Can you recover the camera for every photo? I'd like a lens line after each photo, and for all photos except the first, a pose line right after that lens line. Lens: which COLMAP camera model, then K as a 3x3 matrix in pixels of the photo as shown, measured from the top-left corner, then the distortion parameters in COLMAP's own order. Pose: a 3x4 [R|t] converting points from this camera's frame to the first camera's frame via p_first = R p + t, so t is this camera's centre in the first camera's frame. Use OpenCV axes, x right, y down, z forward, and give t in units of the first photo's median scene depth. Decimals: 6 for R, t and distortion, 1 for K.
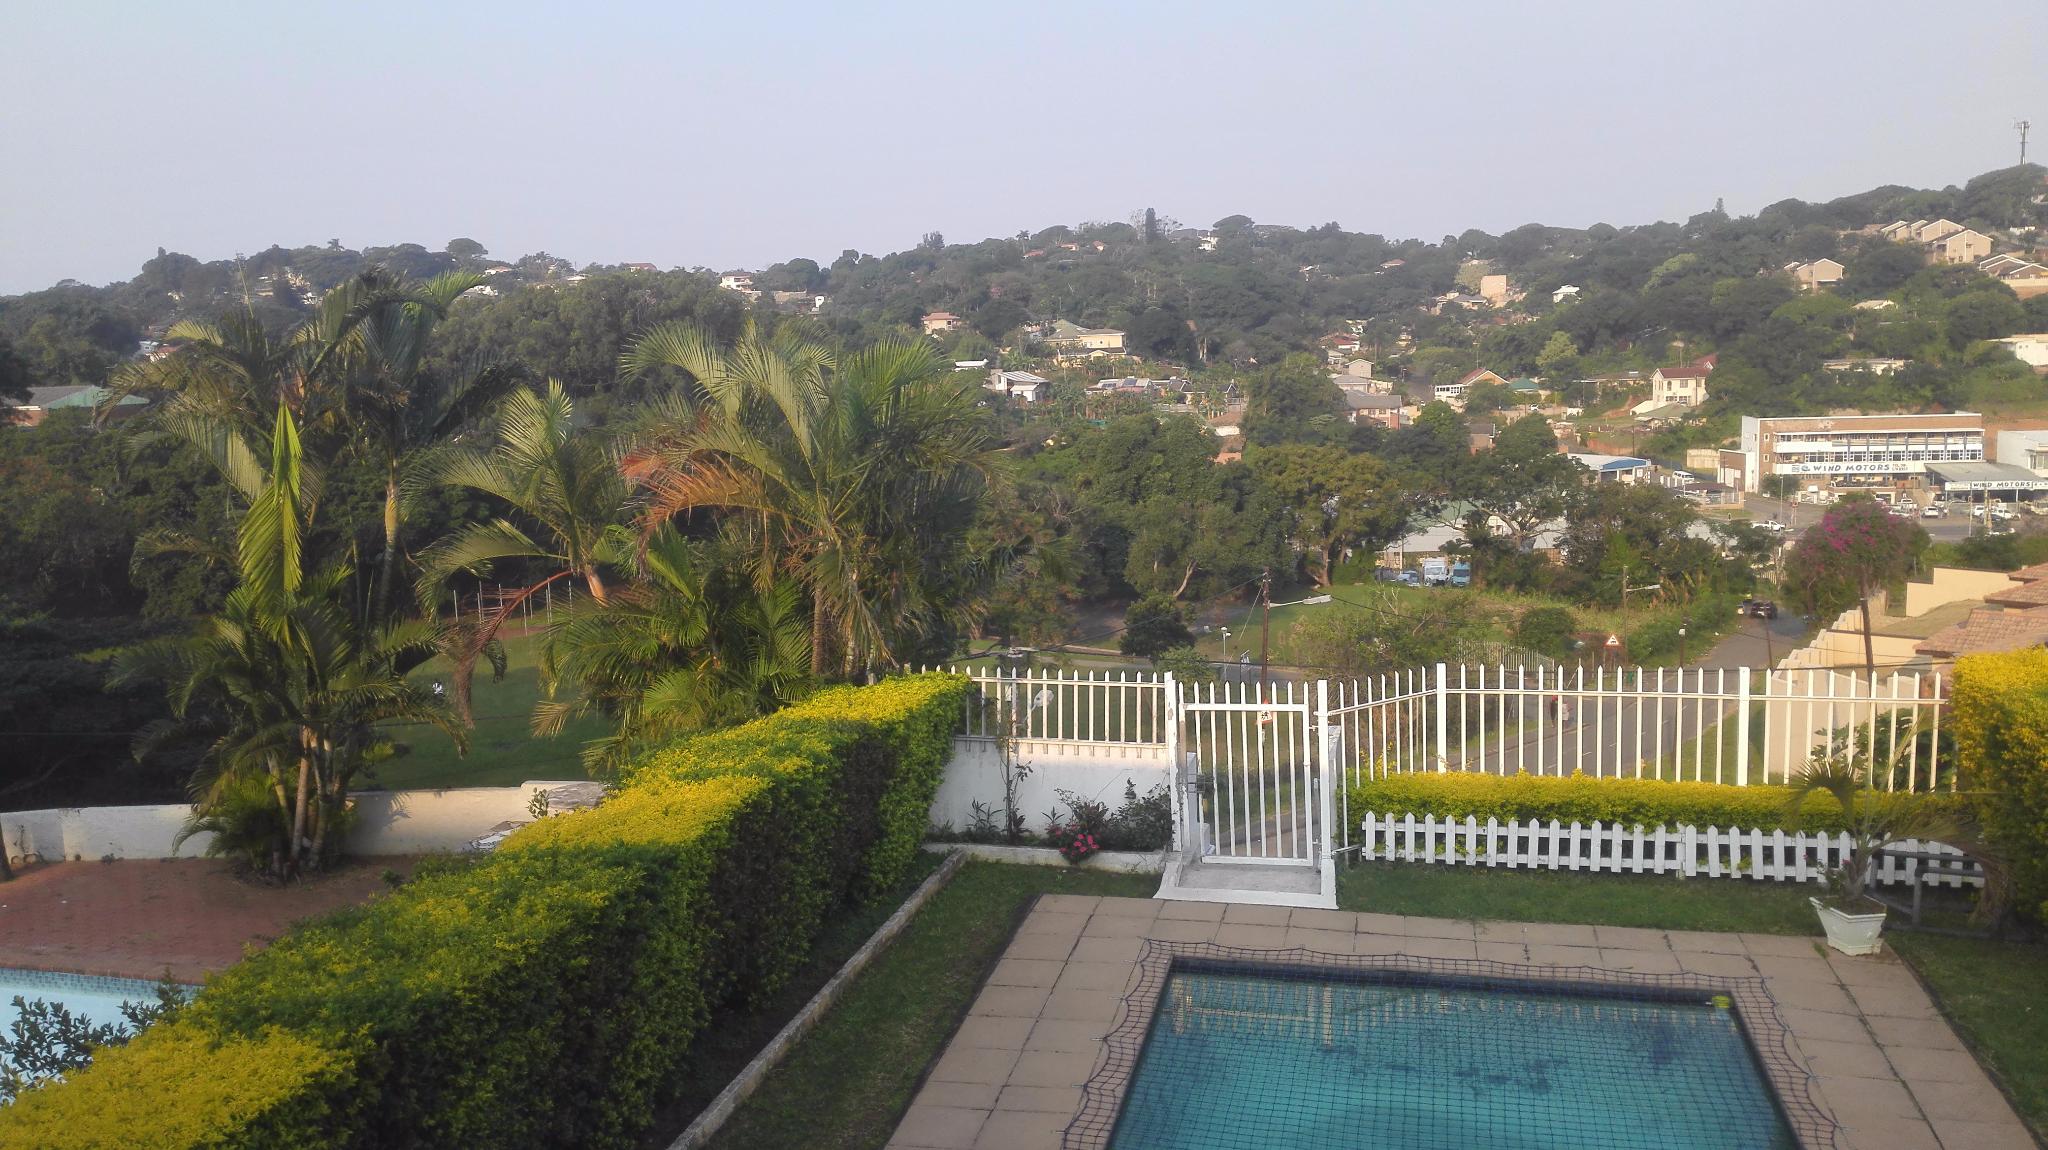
lens RADIAL K [[1671.7, 0, 1024.0], [0, 1671.7, 575.0], [0, 0, 1]] dist [0.139655, -0.309386]
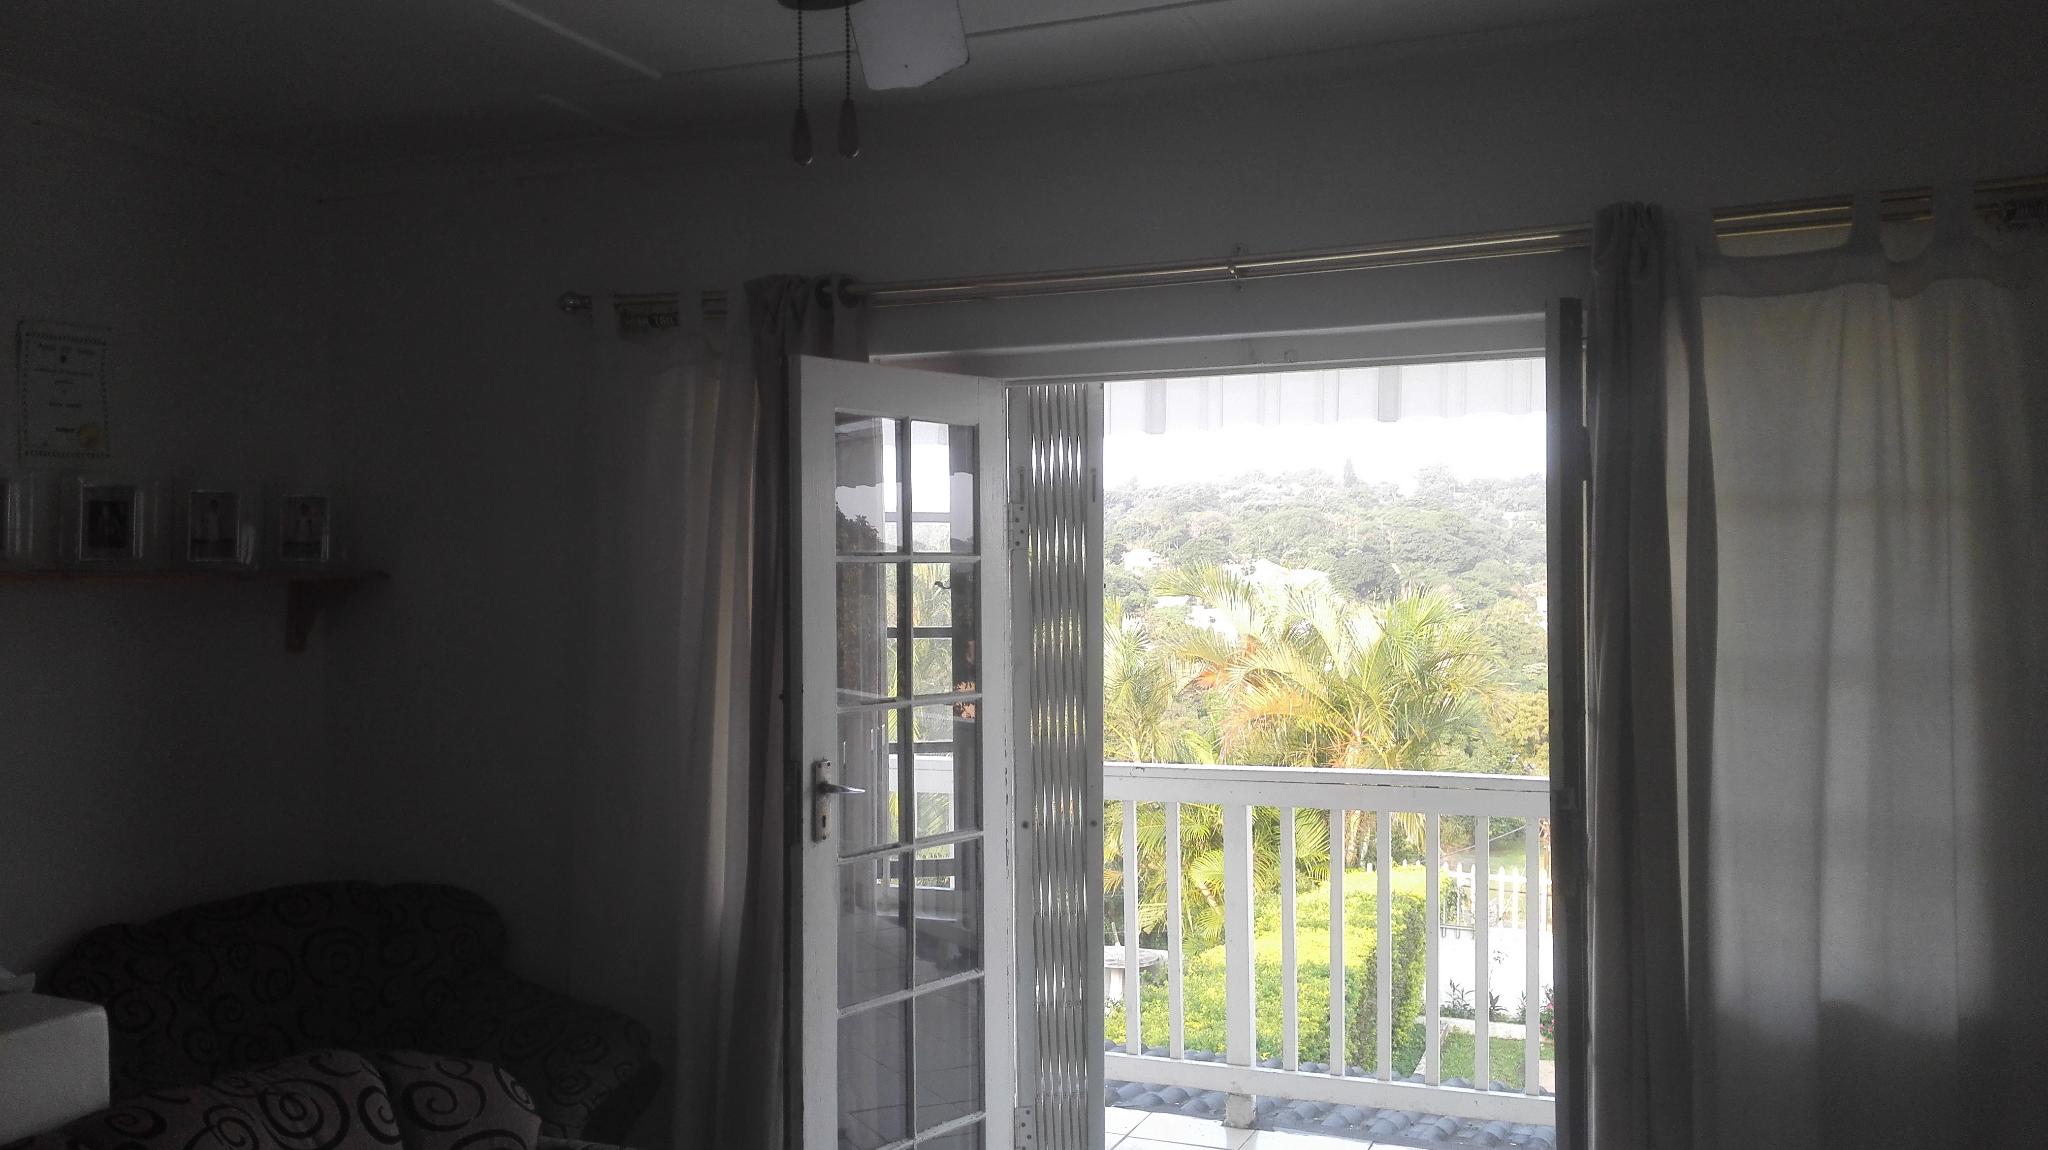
lens RADIAL K [[1671.7, 0, 1024.0], [0, 1671.7, 575.0], [0, 0, 1]] dist [0.139655, -0.309386]
pose [[0.992836, 0.027100, -0.116374, -0.178277], [-0.043023, 0.989695, -0.136578, 0.027045], [0.111474, 0.140607, 0.983770, -0.206042]]
